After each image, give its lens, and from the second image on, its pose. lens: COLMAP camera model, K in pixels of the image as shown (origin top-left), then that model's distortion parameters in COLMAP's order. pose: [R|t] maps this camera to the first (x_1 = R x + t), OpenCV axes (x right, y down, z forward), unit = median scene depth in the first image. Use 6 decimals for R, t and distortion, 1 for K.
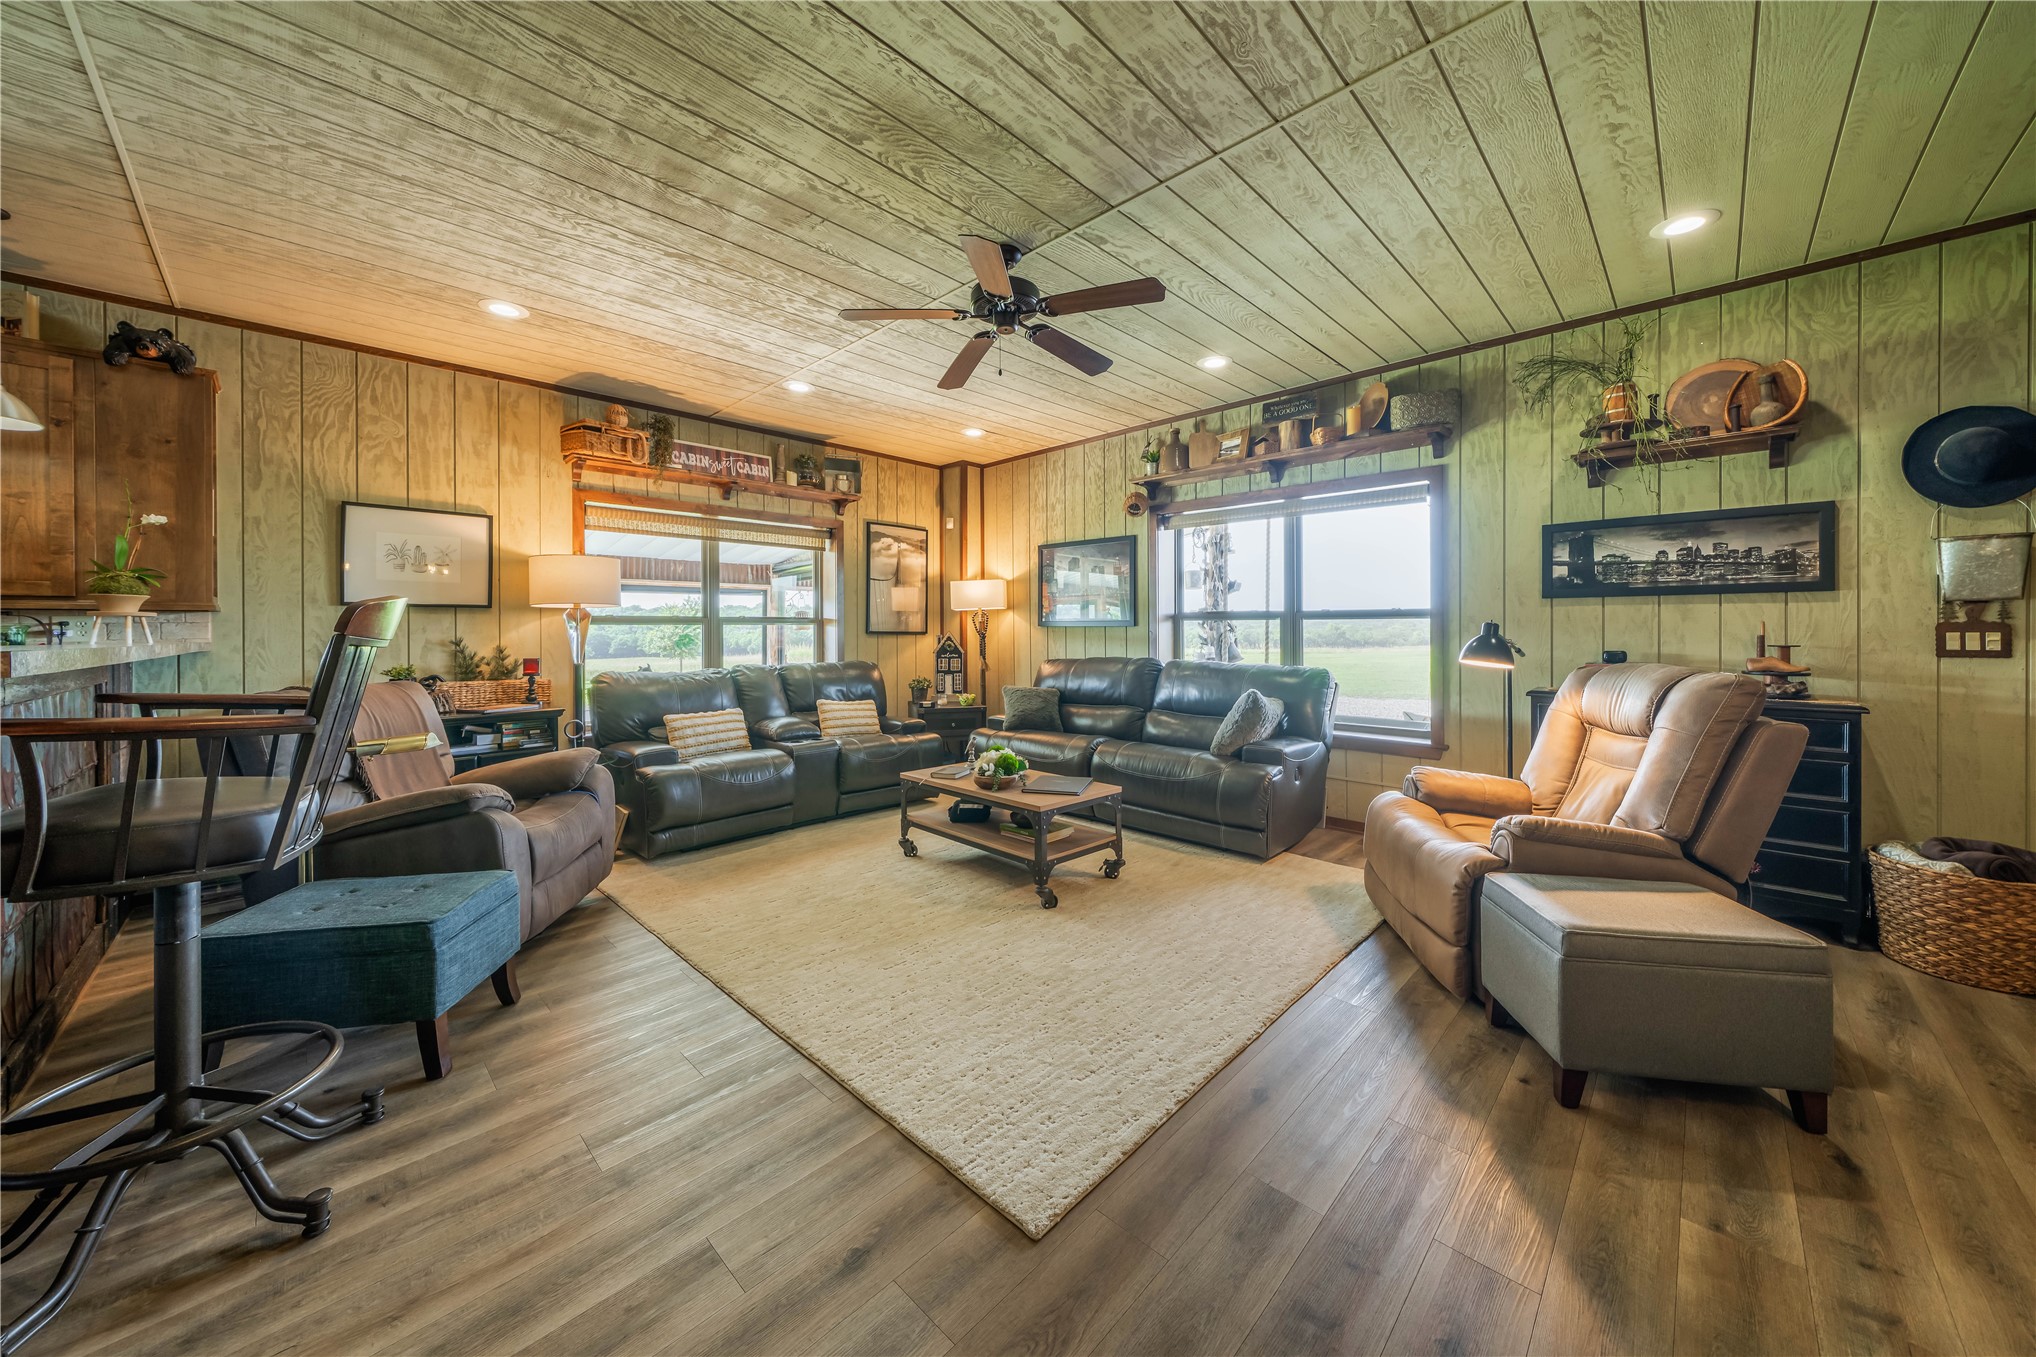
lens RADIAL K [[704.5, 0, 994.5], [0, 704.5, 623.3], [0, 0, 1]] dist [-0.000988, -0.000051]
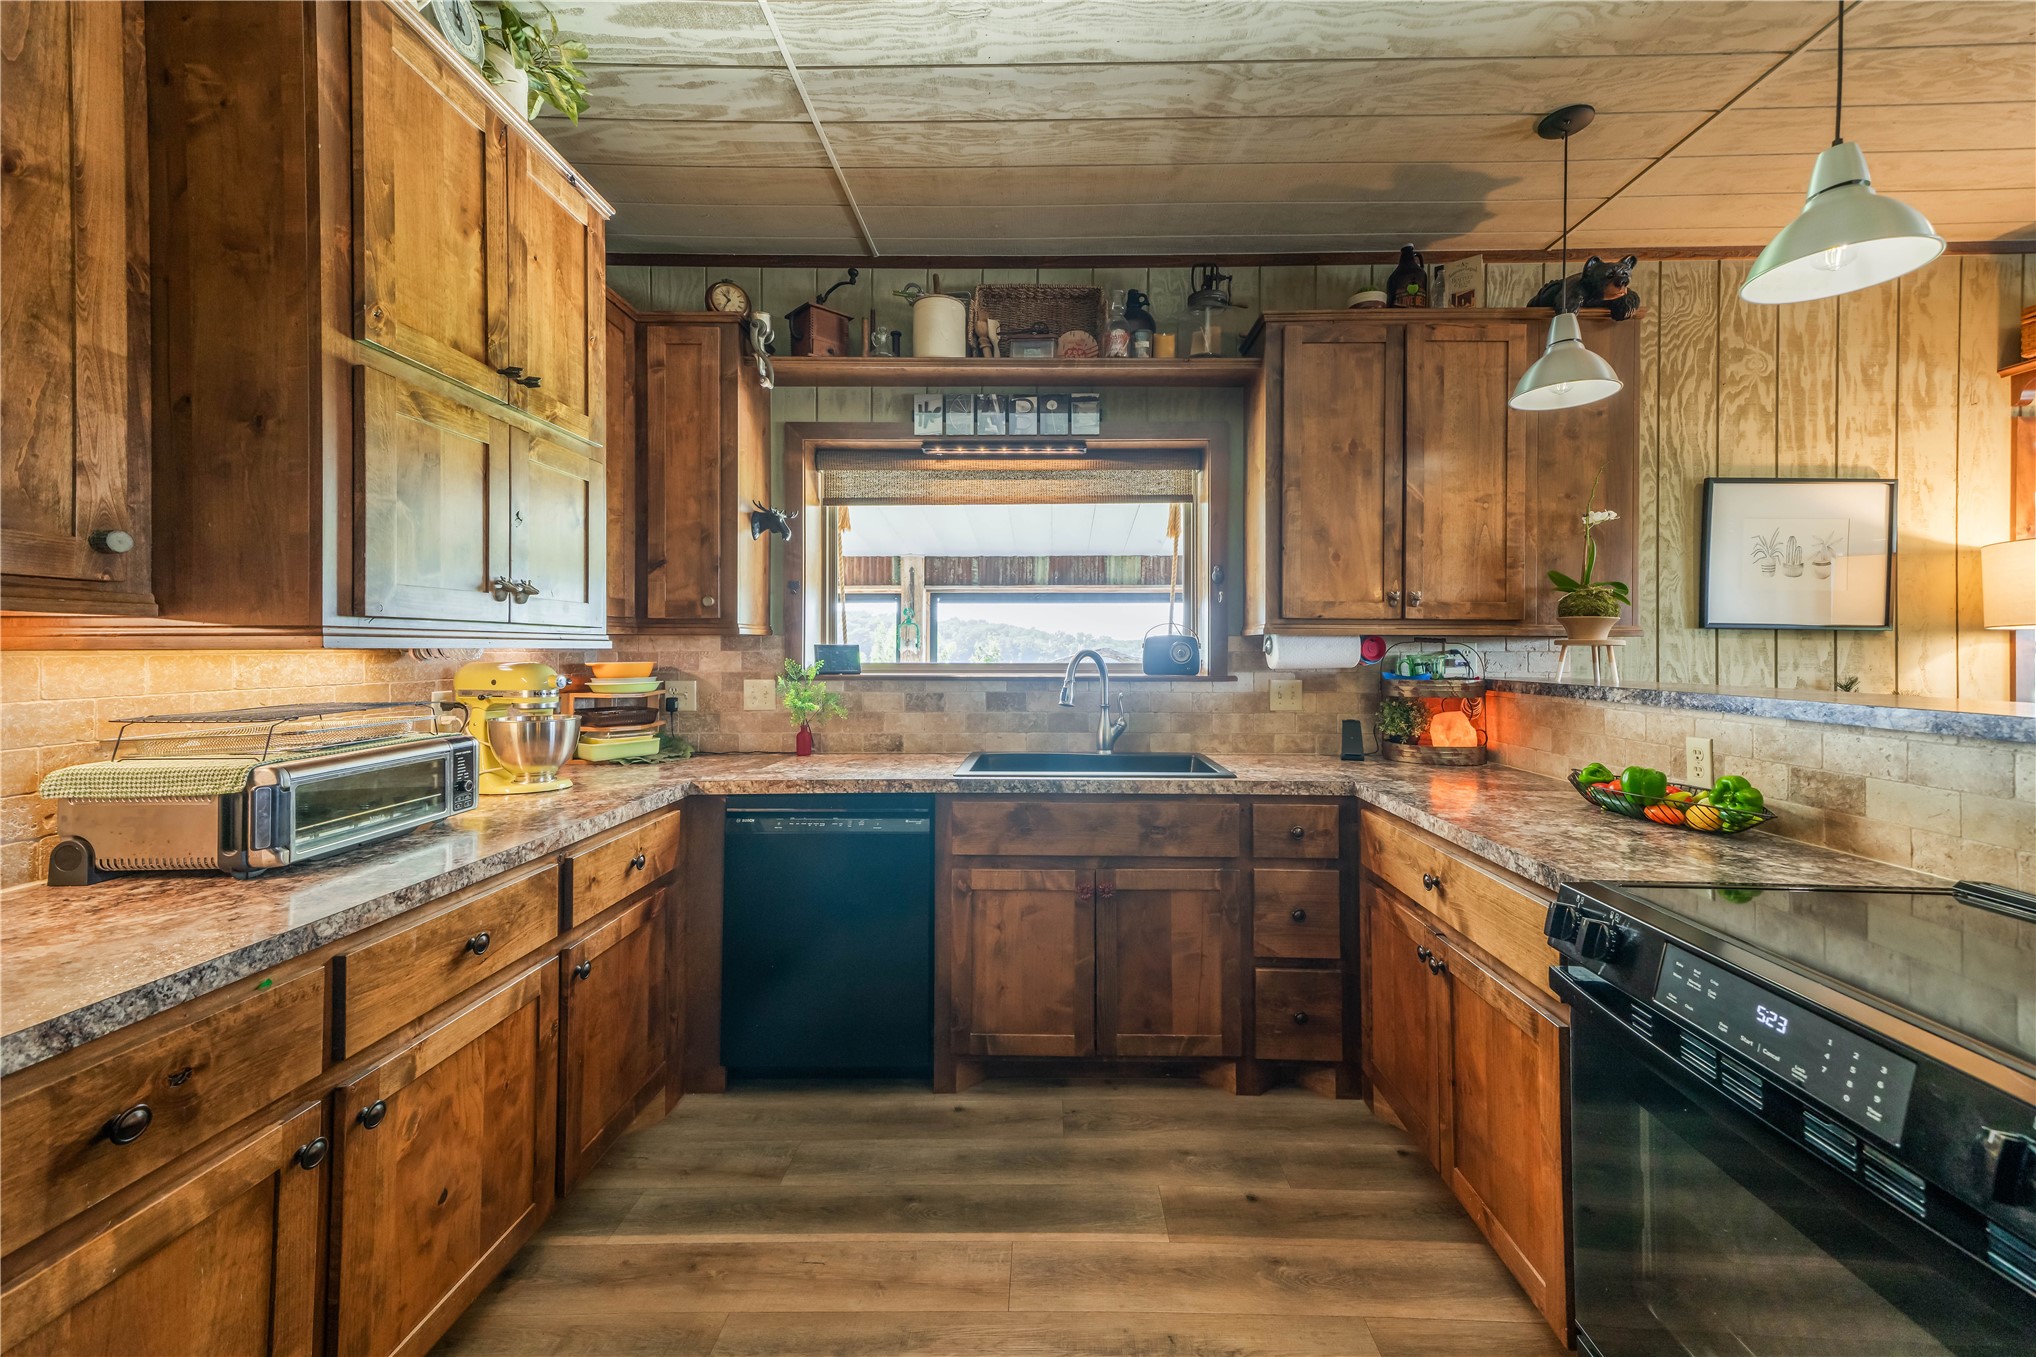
lens RADIAL K [[841.1, 0, 1019.9], [0, 841.1, 638.1], [0, 0, 1]] dist [0.029114, -0.001338]
pose [[0.706823, -0.001094, -0.707390, -0.757852], [-0.006928, 0.999940, -0.008469, -0.003359], [0.707357, 0.010887, 0.706773, -0.073109]]
